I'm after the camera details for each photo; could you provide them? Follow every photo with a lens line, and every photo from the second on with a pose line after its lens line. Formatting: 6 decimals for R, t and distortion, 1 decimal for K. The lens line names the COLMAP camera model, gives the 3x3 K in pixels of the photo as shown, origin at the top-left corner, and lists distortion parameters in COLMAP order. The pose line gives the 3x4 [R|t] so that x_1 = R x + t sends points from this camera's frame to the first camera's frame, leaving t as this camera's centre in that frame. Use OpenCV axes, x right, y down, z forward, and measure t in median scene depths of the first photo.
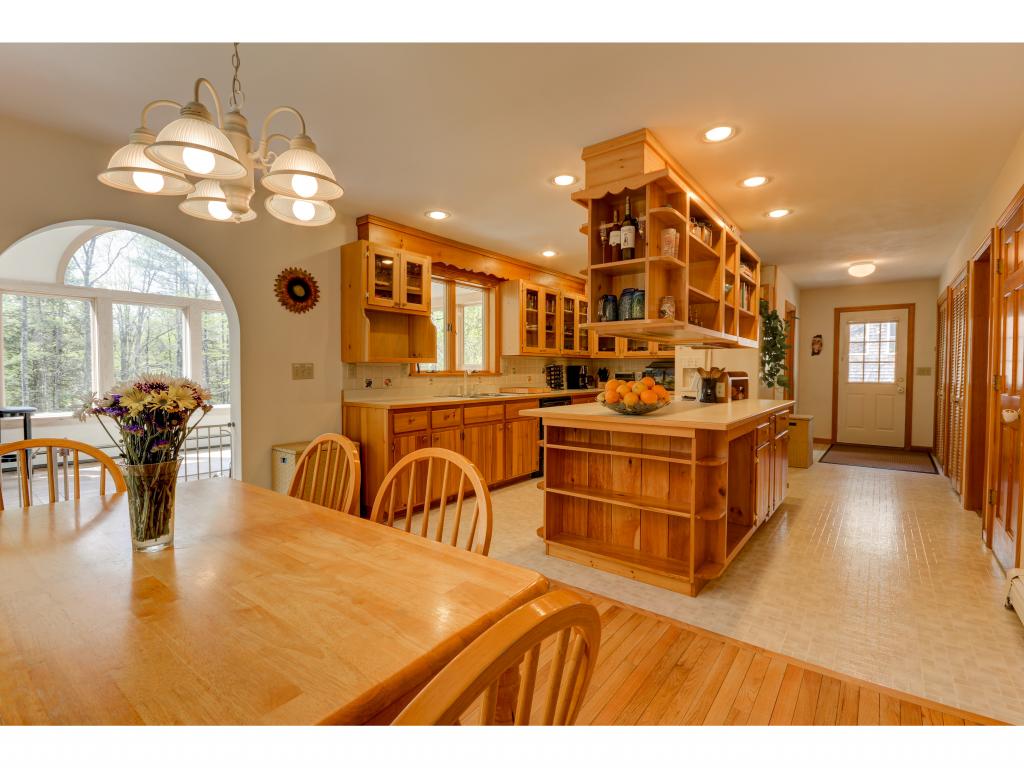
lens RADIAL K [[470.7, 0, 512.0], [0, 470.7, 384.0], [0, 0, 1]] dist [-0.001020, -0.000449]
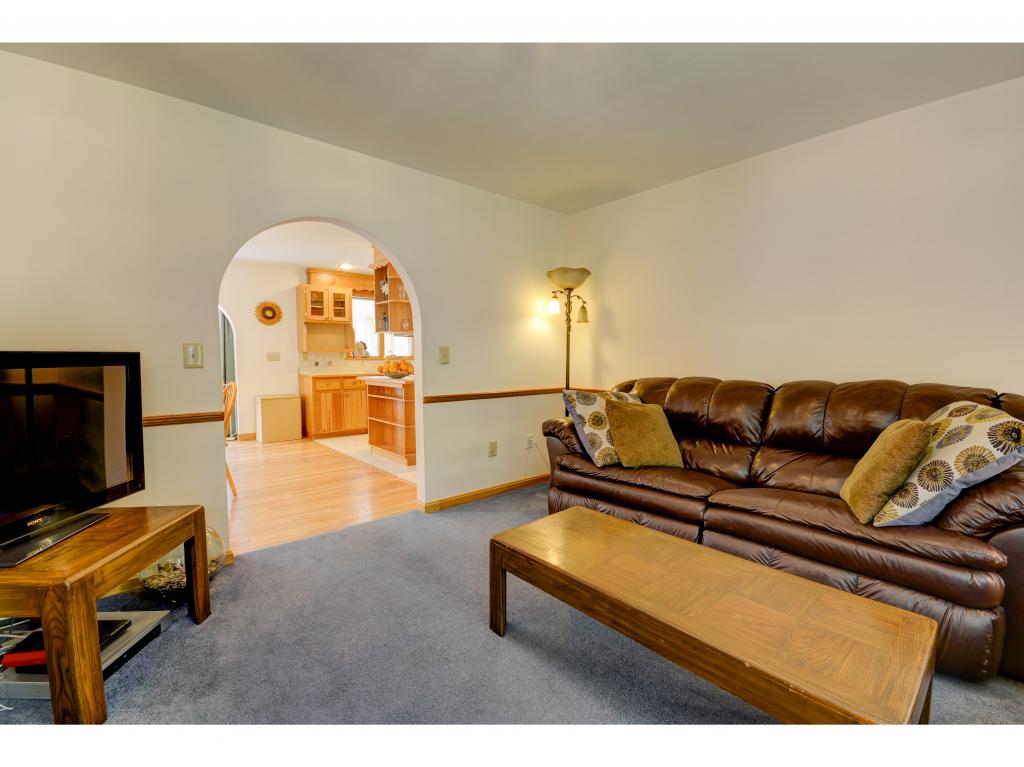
lens RADIAL K [[458.9, 0, 512.0], [0, 458.9, 383.5], [0, 0, 1]] dist [-0.001202, -0.000353]
pose [[0.981433, 0.008309, -0.191625, 0.728837], [-0.002128, 0.999472, 0.032437, 0.015339], [0.191793, -0.031427, 0.980932, -0.523326]]
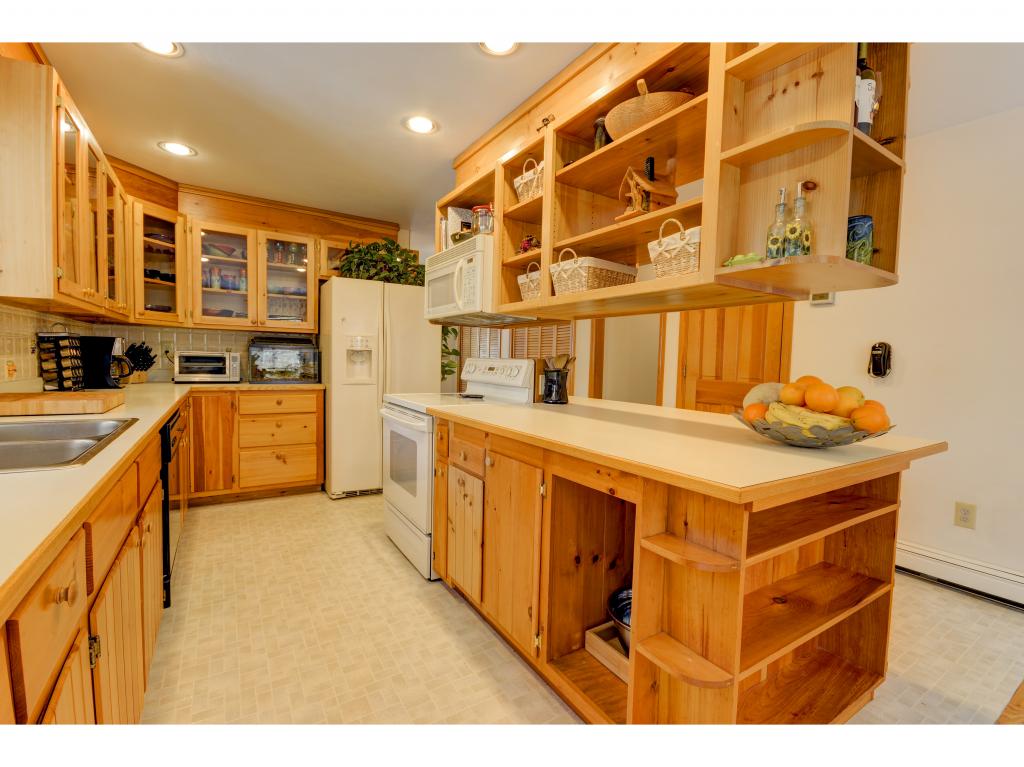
lens RADIAL K [[458.9, 0, 512.0], [0, 458.9, 383.5], [0, 0, 1]] dist [-0.001202, -0.000353]
pose [[0.336995, -0.045379, 0.940412, -0.233711], [0.004019, 0.998898, 0.046761, -0.020620], [-0.941498, -0.011979, 0.336806, 0.761482]]
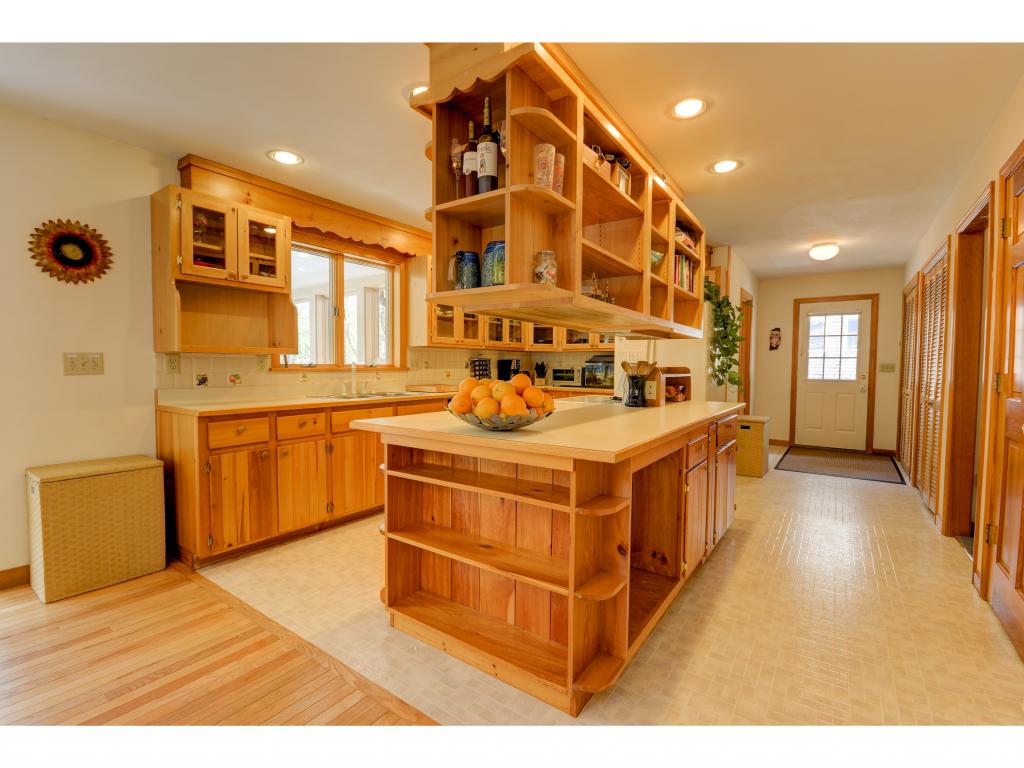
lens RADIAL K [[461.9, 0, 512.0], [0, 461.9, 384.0], [0, 0, 1]] dist [-0.001800, -0.000555]
pose [[0.998622, 0.002666, 0.052406, 0.158723], [-0.003261, 0.999931, 0.011256, -0.005247], [-0.052372, -0.011412, 0.998562, 0.225766]]
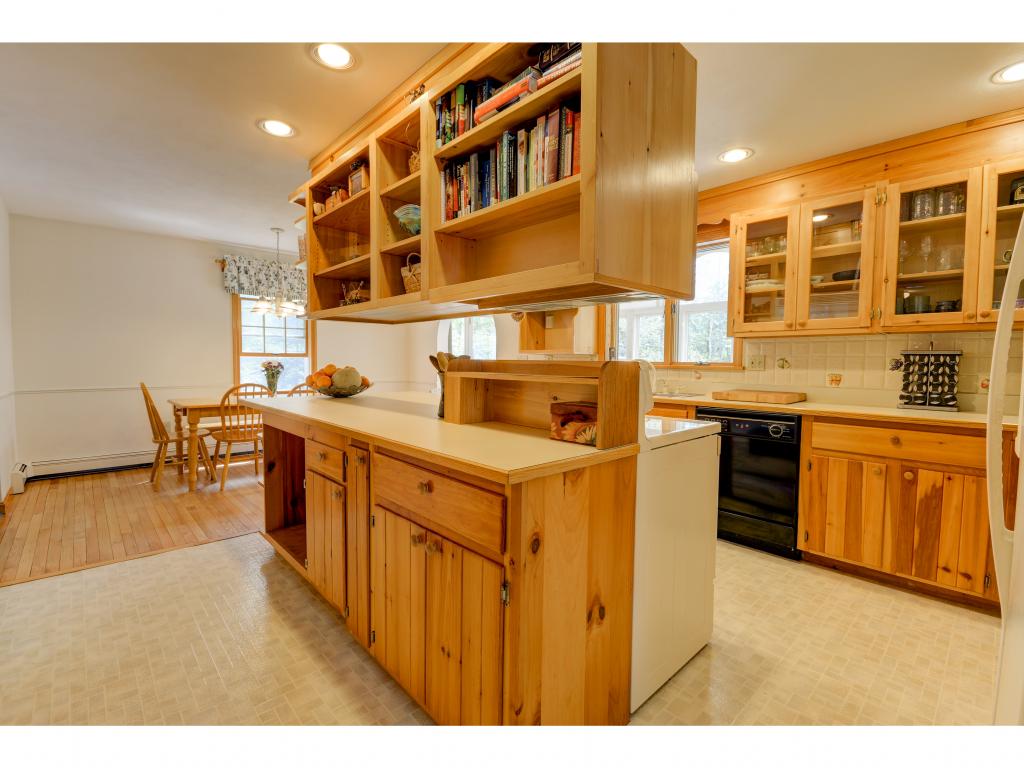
lens RADIAL K [[461.9, 0, 512.0], [0, 461.9, 384.0], [0, 0, 1]] dist [-0.001800, -0.000555]
pose [[-0.154616, 0.044682, -0.986964, 0.865527], [-0.042783, 0.997737, 0.051872, -0.024549], [0.987048, 0.050245, -0.152355, 1.055311]]
